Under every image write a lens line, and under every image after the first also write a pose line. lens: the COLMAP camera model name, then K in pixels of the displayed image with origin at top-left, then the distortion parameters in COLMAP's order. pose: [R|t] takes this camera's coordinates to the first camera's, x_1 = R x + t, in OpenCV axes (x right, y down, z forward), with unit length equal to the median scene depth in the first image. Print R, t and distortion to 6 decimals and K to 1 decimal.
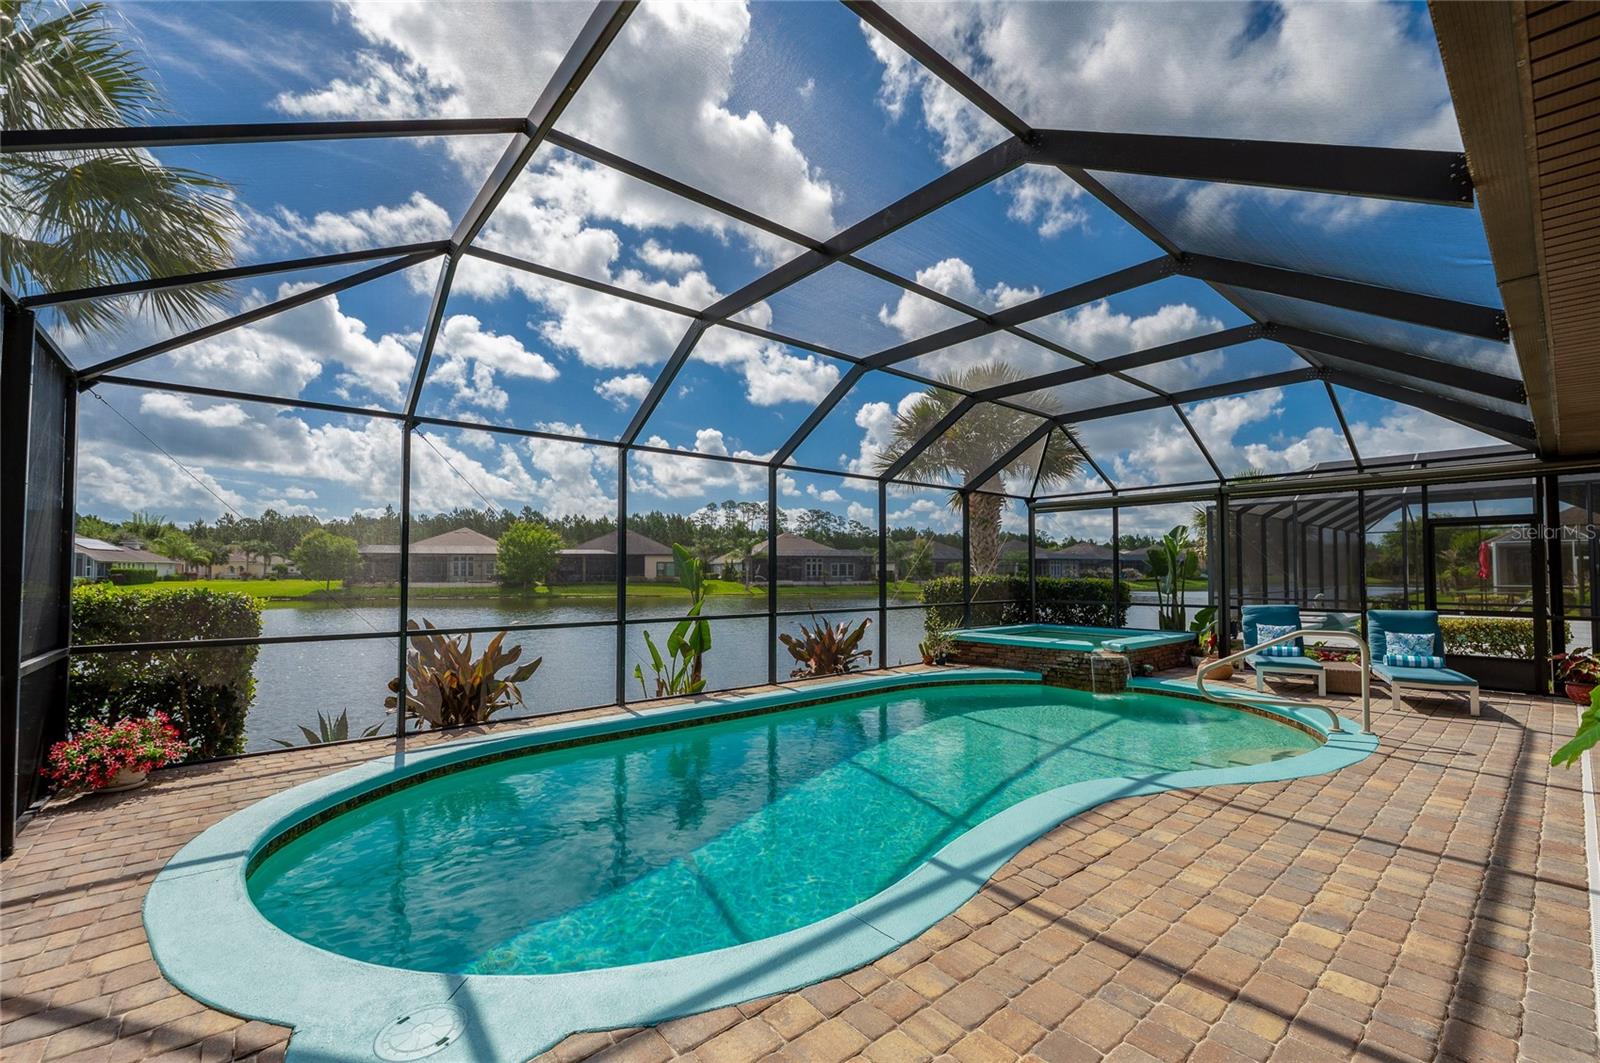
lens RADIAL K [[655.5, 0, 801.0], [0, 655.5, 572.8], [0, 0, 1]] dist [-0.013543, -0.000178]
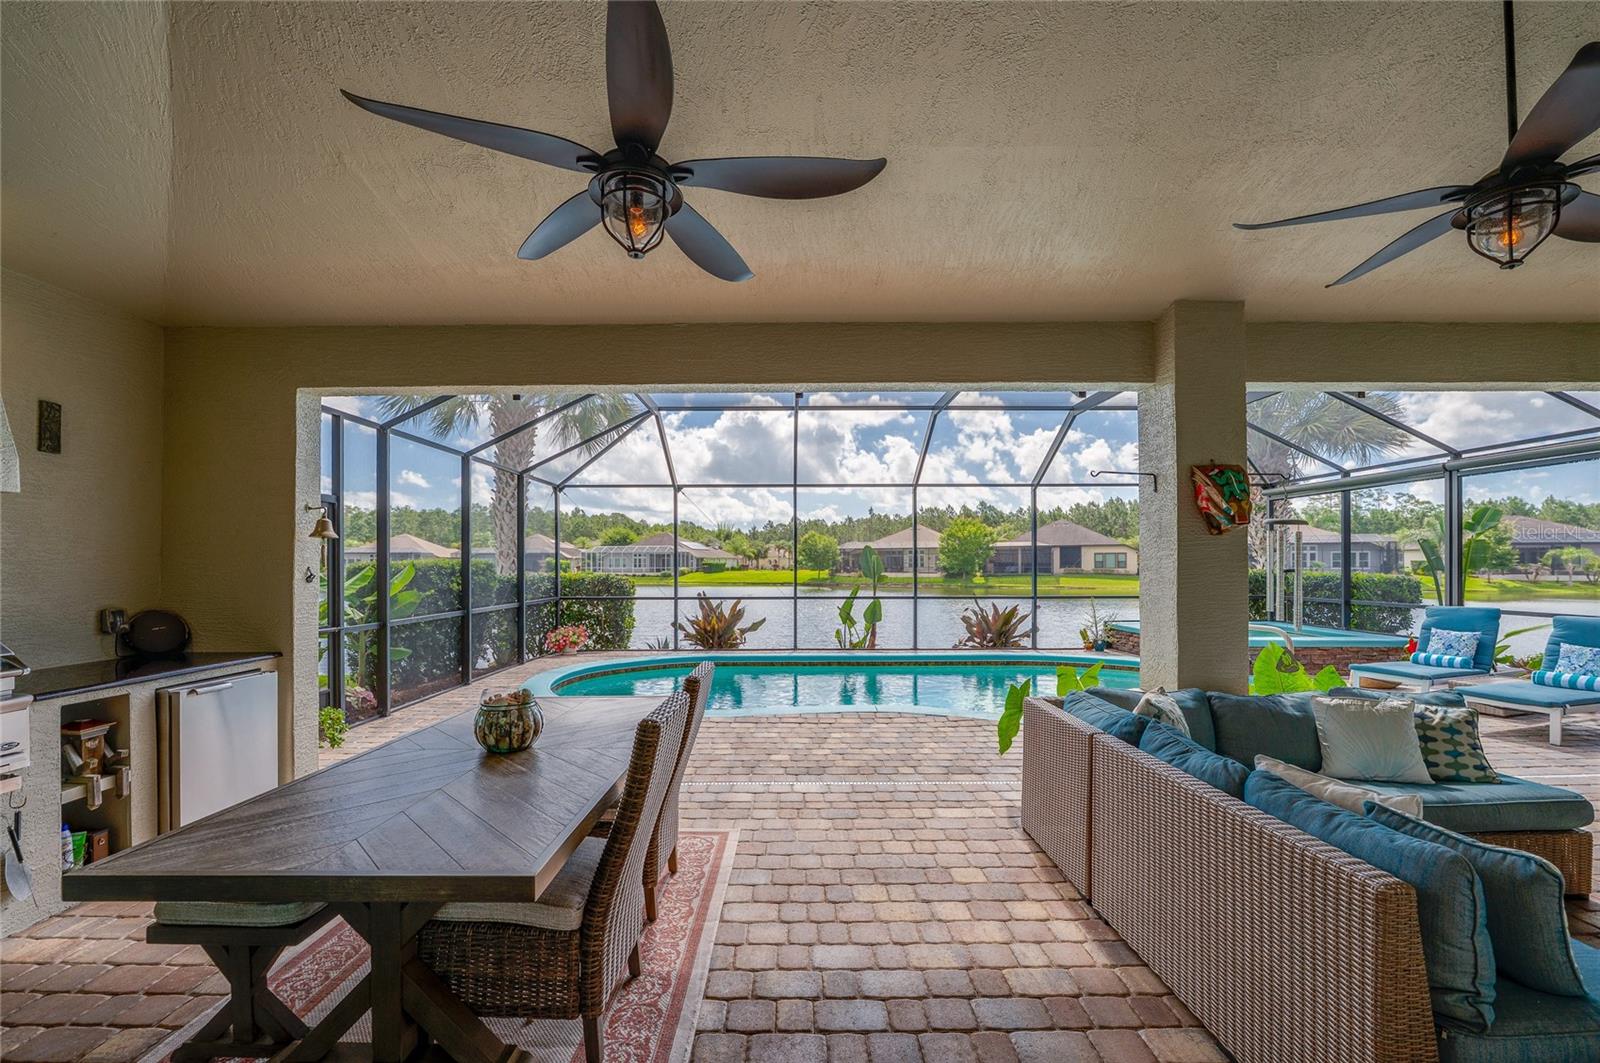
lens RADIAL K [[664.7, 0, 811.9], [0, 664.7, 564.9], [0, 0, 1]] dist [-0.000740, -0.000054]
pose [[0.771099, -0.000313, -0.636715, 0.082886], [0.001202, 0.999999, 0.000963, -0.000611], [0.636714, -0.001508, 0.771099, -0.022584]]
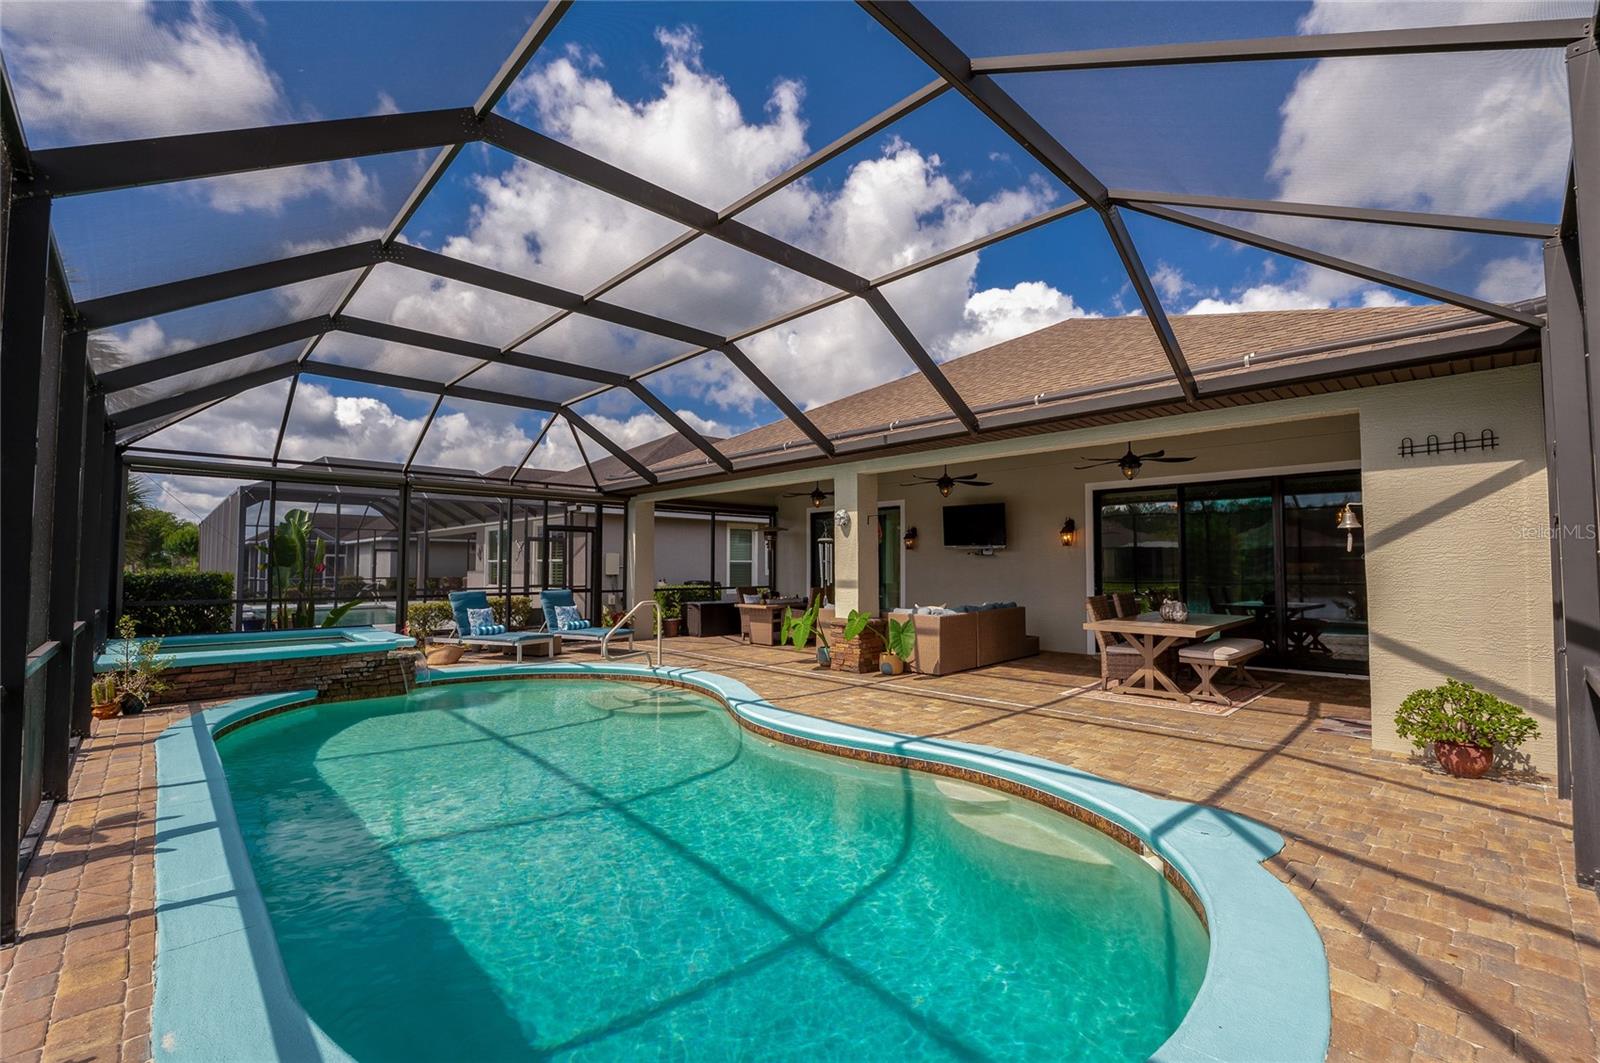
lens RADIAL K [[714.2, 0, 800.0], [0, 714.2, 531.5], [0, 0, 1]] dist [0.000248, -0.000084]
pose [[-0.035288, 0.049797, 0.998136, -0.071871], [0.000217, 0.998758, -0.049821, 0.000976], [-0.999377, -0.001542, -0.035255, 0.062581]]
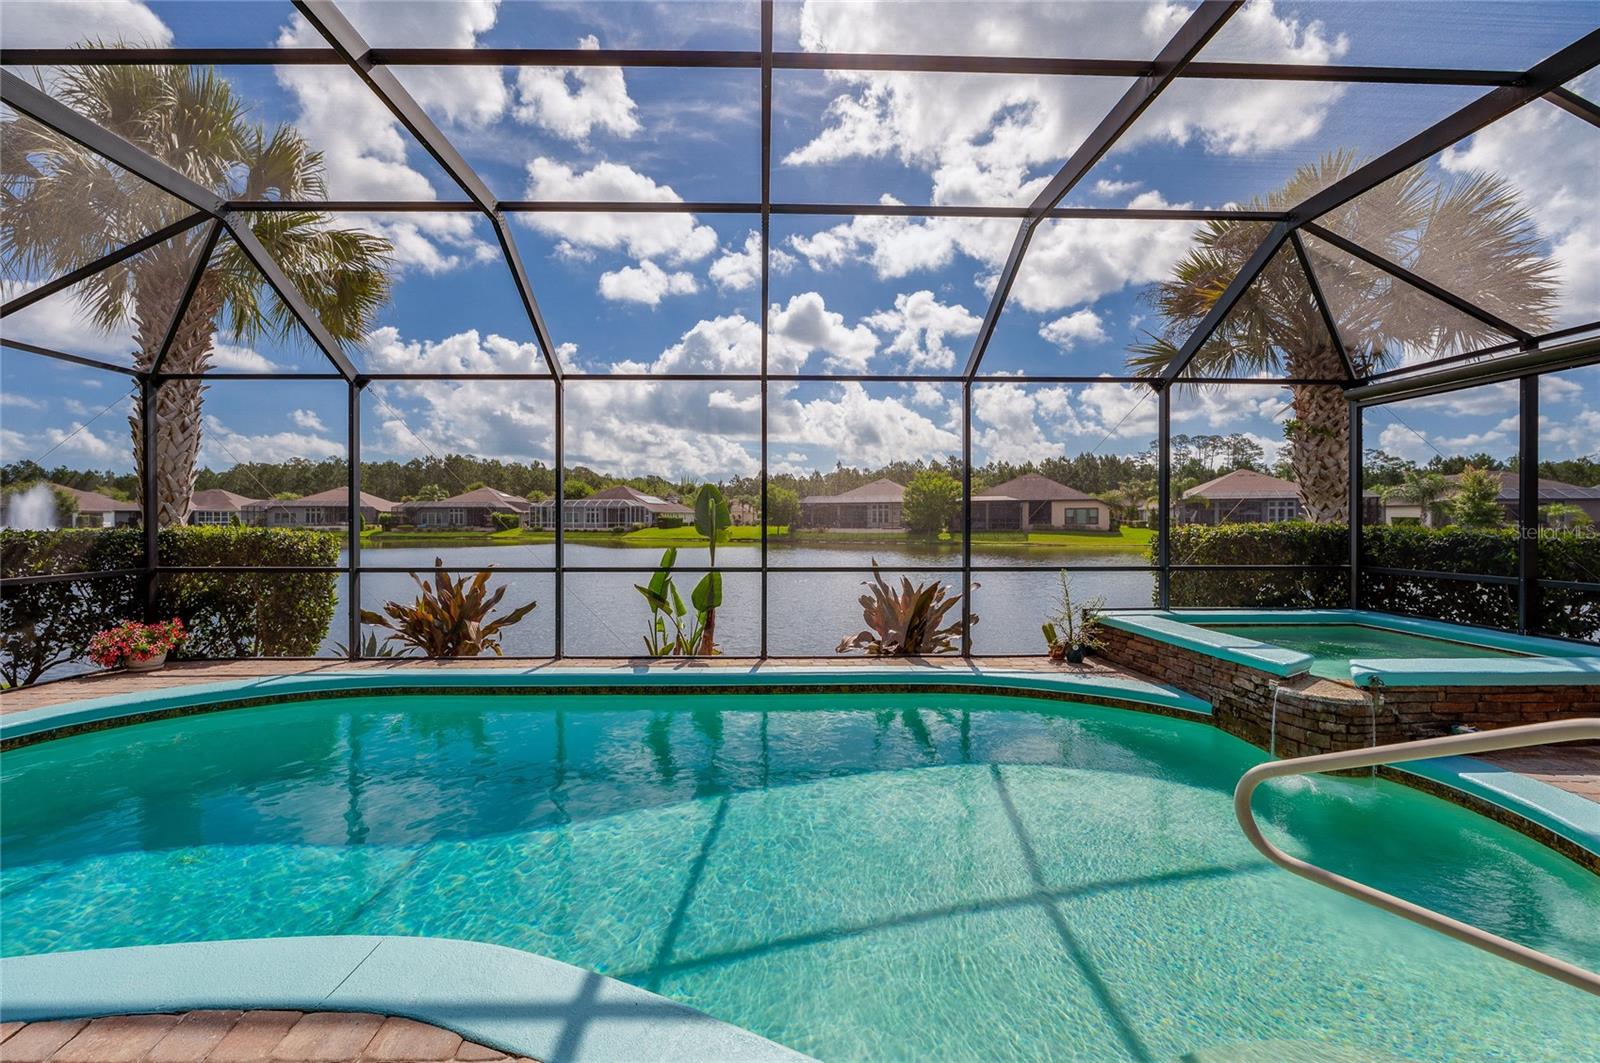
lens RADIAL K [[648.2, 0, 795.4], [0, 648.2, 529.4], [0, 0, 1]] dist [-0.014866, -0.000372]
pose [[0.775843, 0.009774, -0.630850, 0.060215], [-0.001029, 0.999898, 0.014226, 0.000564], [0.630925, -0.010388, 0.775774, 0.052411]]
